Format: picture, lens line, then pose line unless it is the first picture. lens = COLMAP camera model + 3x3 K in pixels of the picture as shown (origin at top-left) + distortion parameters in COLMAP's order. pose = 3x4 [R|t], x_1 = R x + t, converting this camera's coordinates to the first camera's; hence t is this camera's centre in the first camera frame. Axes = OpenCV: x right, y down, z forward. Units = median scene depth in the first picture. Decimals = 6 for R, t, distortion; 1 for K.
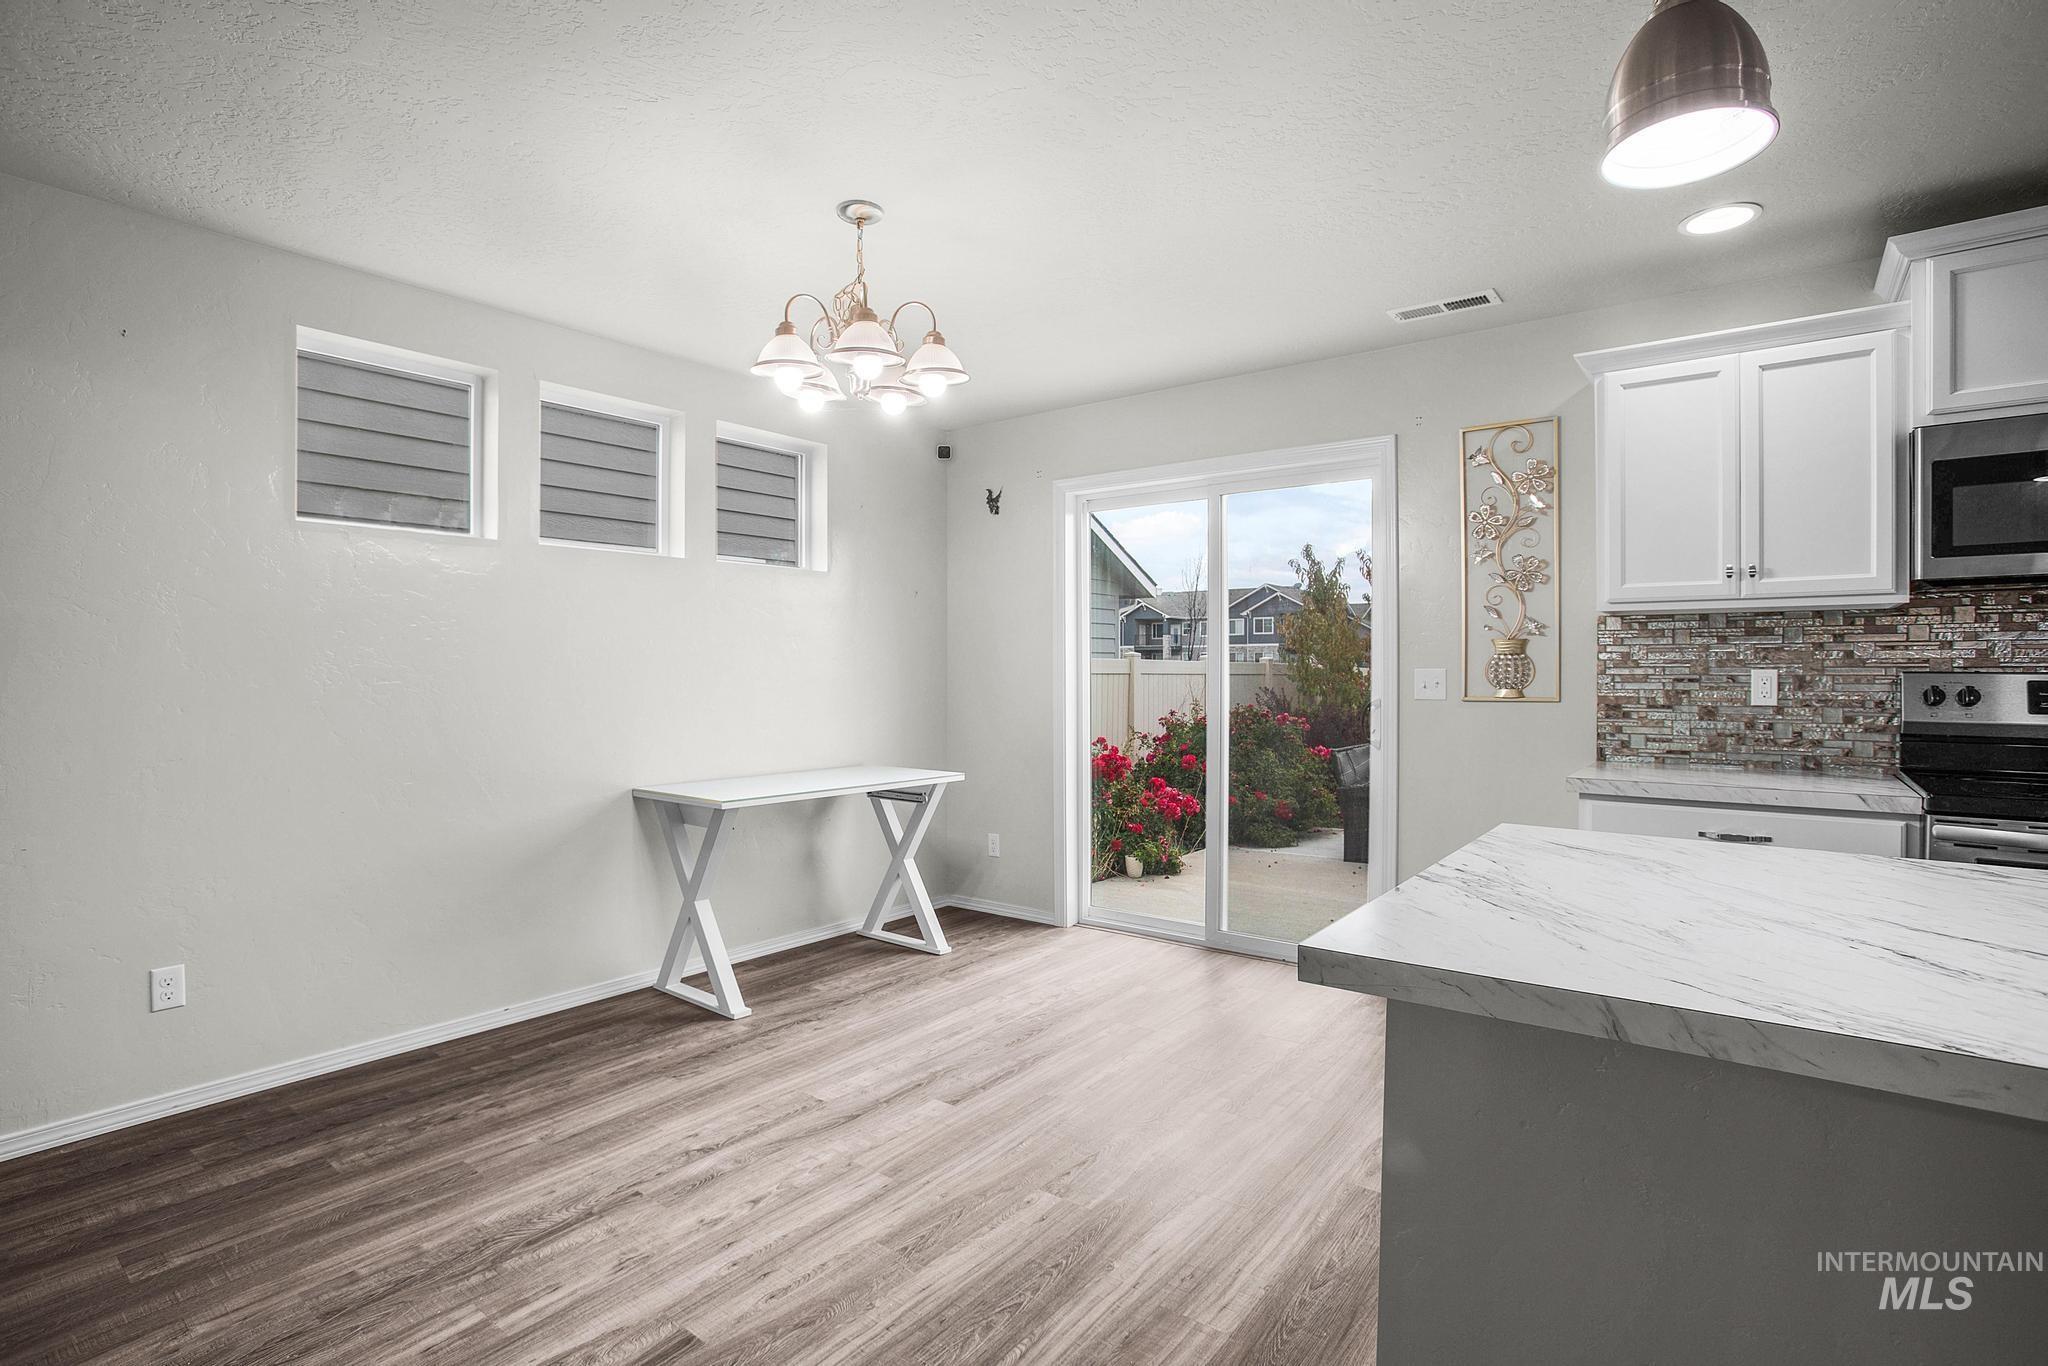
lens RADIAL K [[952.6, 0, 1035.8], [0, 952.6, 669.4], [0, 0, 1]] dist [-0.044587, 0.012519]
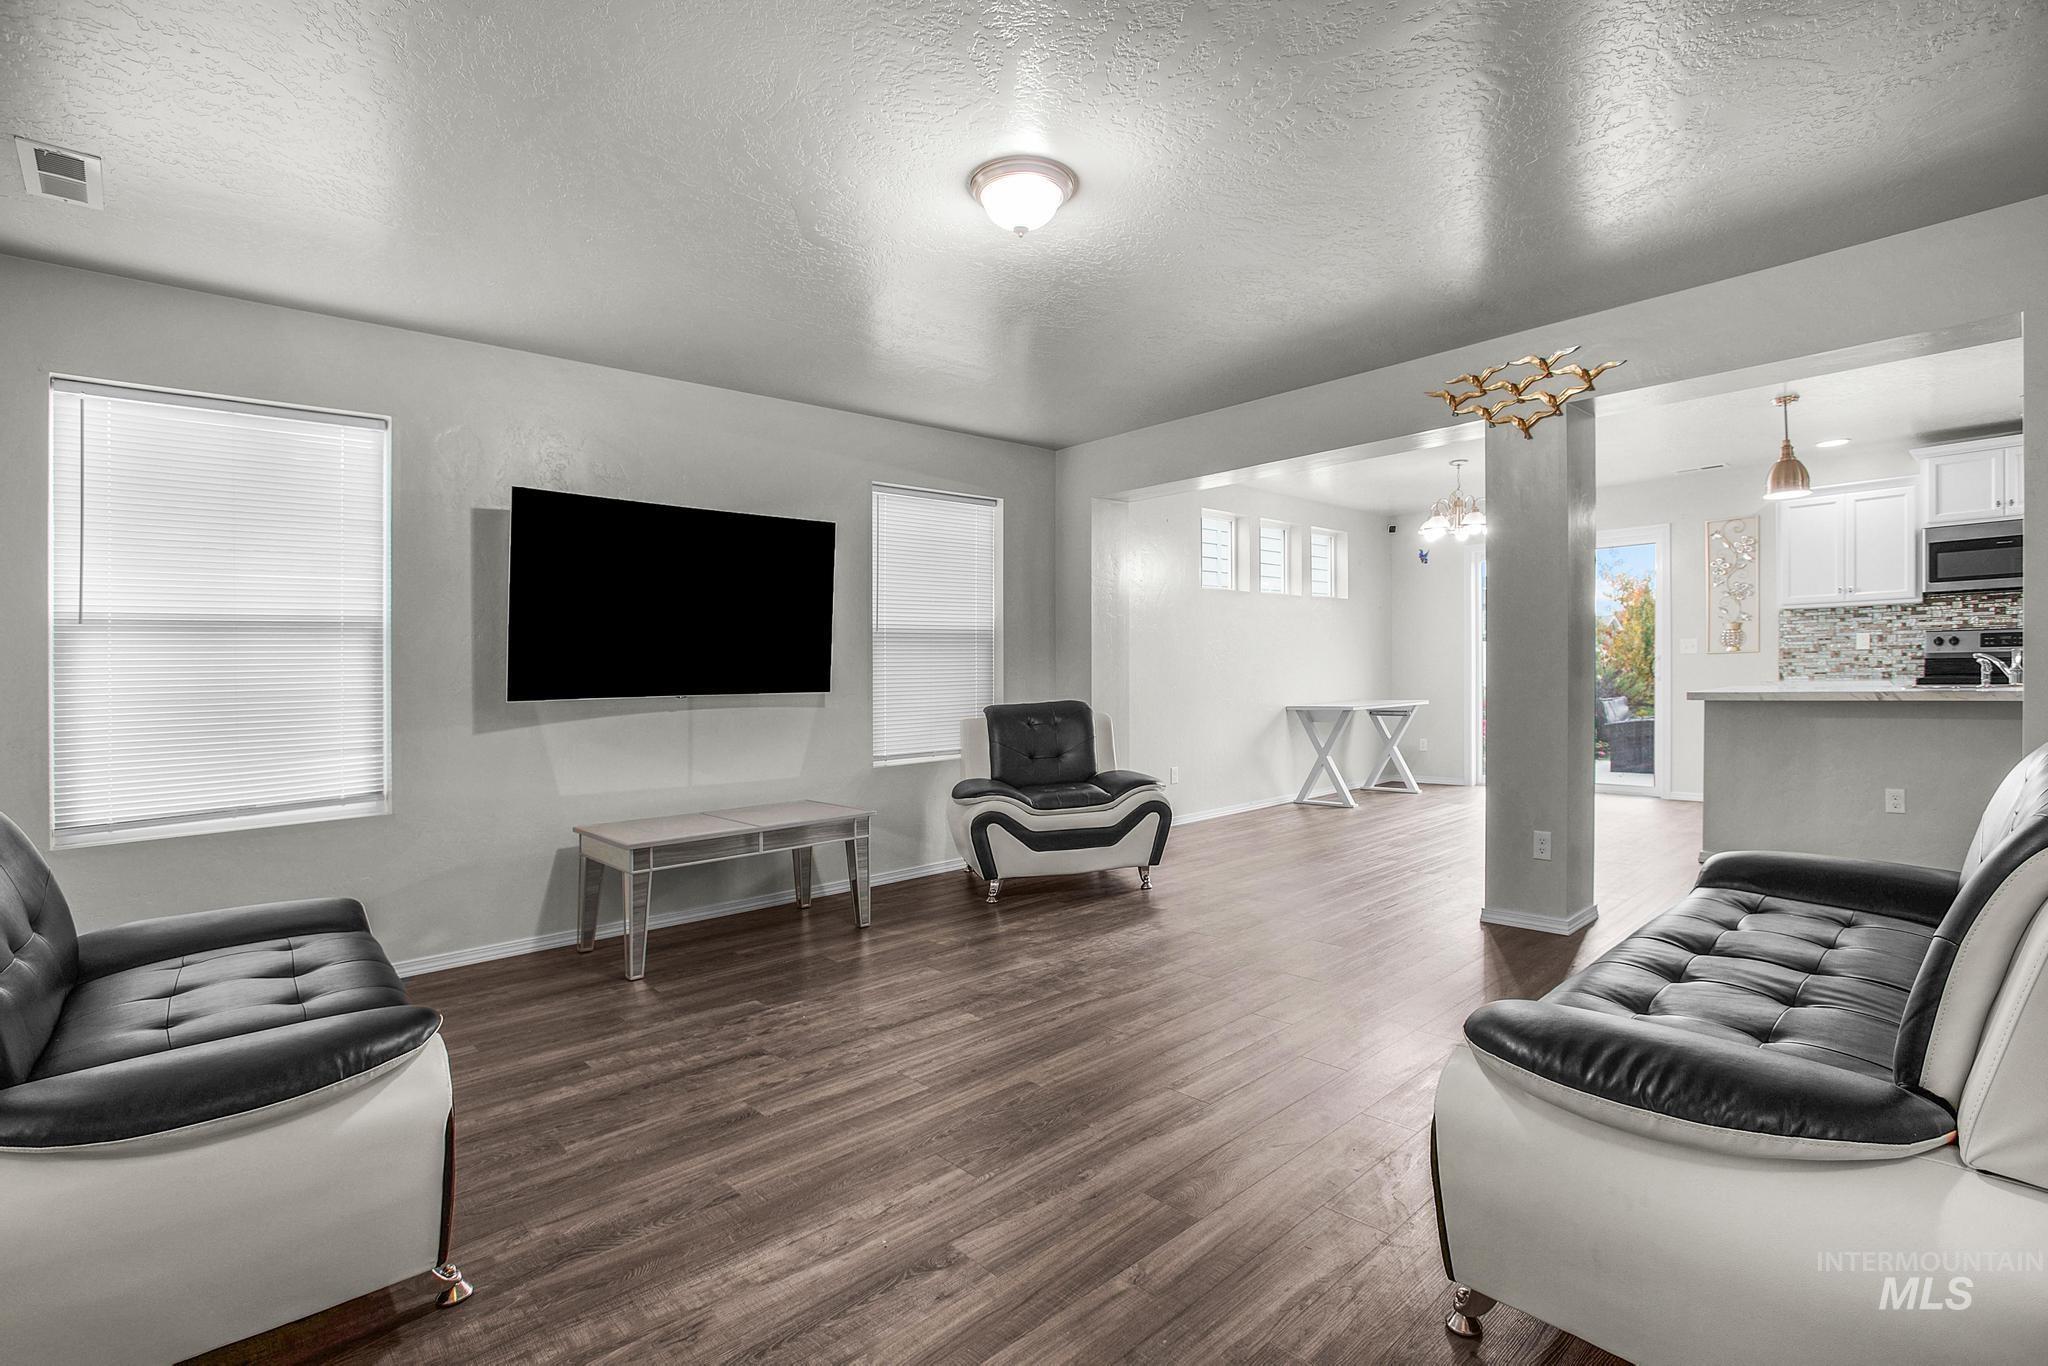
lens RADIAL K [[952.6, 0, 1030.5], [0, 952.6, 689.8], [0, 0, 1]] dist [-0.044587, 0.012519]
pose [[0.984486, -0.025025, -0.173671, -0.745542], [0.028897, 0.999386, 0.019801, 0.033172], [0.173068, -0.024512, 0.984605, -1.441529]]
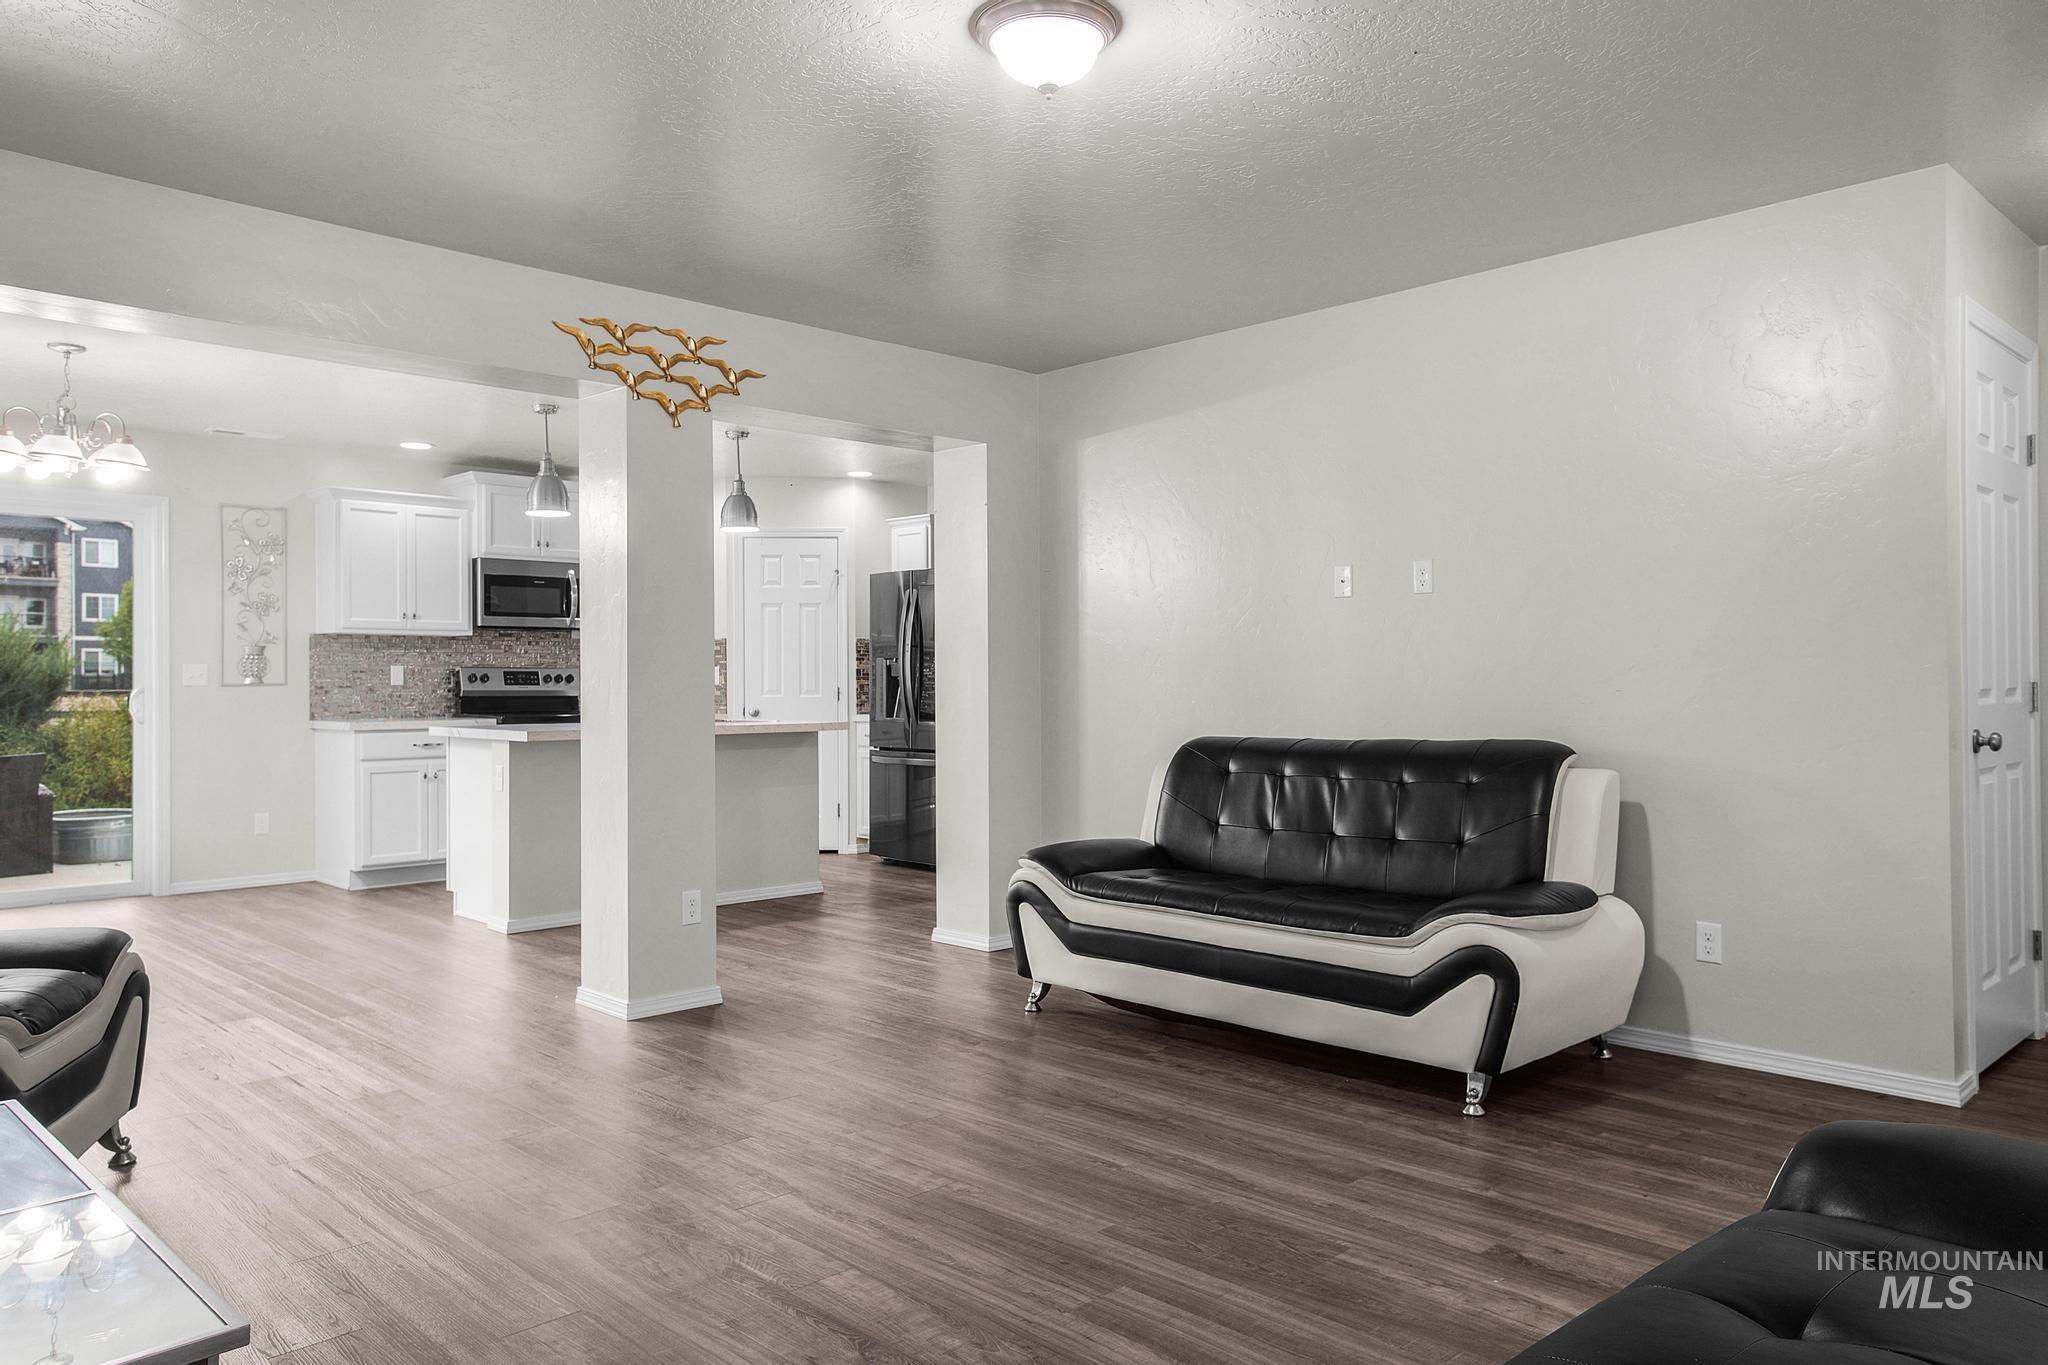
lens RADIAL K [[1447.4, 0, 1067.4], [0, 1447.4, 678.8], [0, 0, 1]] dist [0.030337, -0.001372]
pose [[0.121644, -0.000739, 0.992574, -1.923669], [0.000748, 1.000000, 0.000653, 0.024425], [-0.992574, 0.000663, 0.121644, -0.690034]]
